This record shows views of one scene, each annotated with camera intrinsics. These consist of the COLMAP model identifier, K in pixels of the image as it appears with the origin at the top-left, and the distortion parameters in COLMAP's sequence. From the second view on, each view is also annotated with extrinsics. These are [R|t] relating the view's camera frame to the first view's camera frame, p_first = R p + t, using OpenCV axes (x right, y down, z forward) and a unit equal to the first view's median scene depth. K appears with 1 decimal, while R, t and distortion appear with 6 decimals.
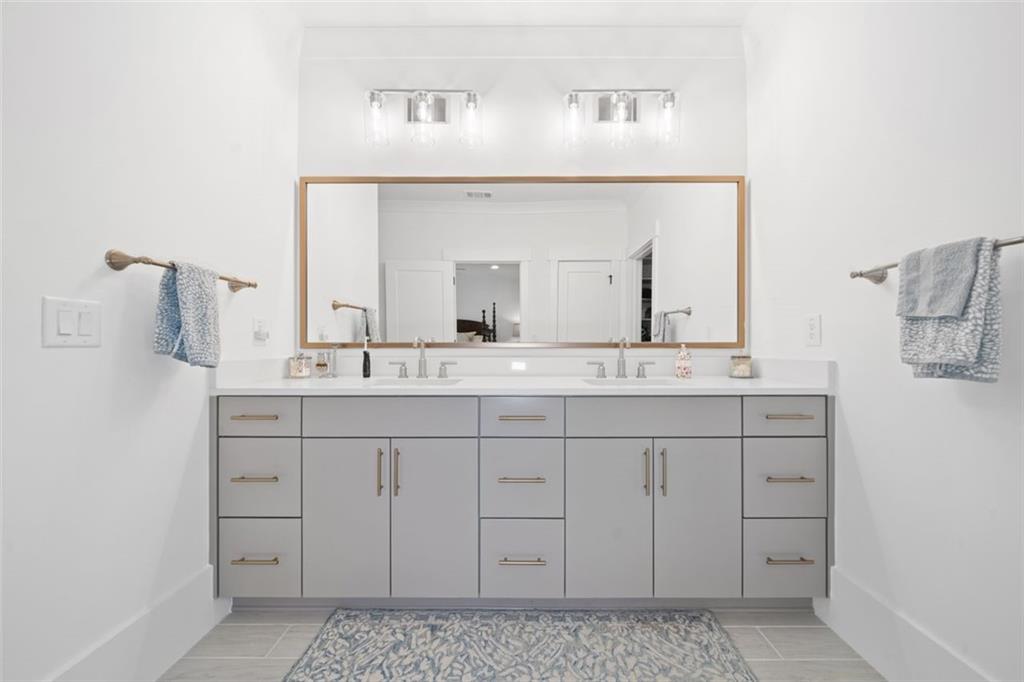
lens RADIAL K [[373.2, 0, 515.5], [0, 373.2, 346.8], [0, 0, 1]] dist [-0.005458, 0.000057]
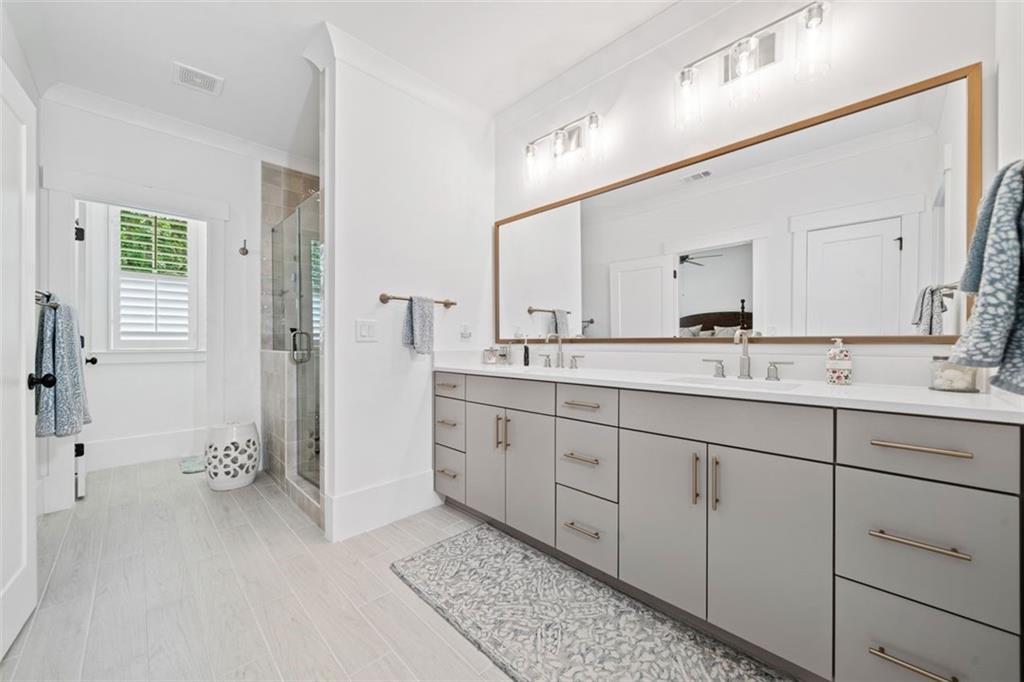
lens RADIAL K [[390.5, 0, 512.7], [0, 390.5, 343.3], [0, 0, 1]] dist [0.010485, -0.000767]
pose [[0.702734, 0.000479, -0.711452, 0.680166], [0.001130, 0.999998, 0.001790, 0.000948], [0.711452, -0.002061, 0.702732, 0.000120]]
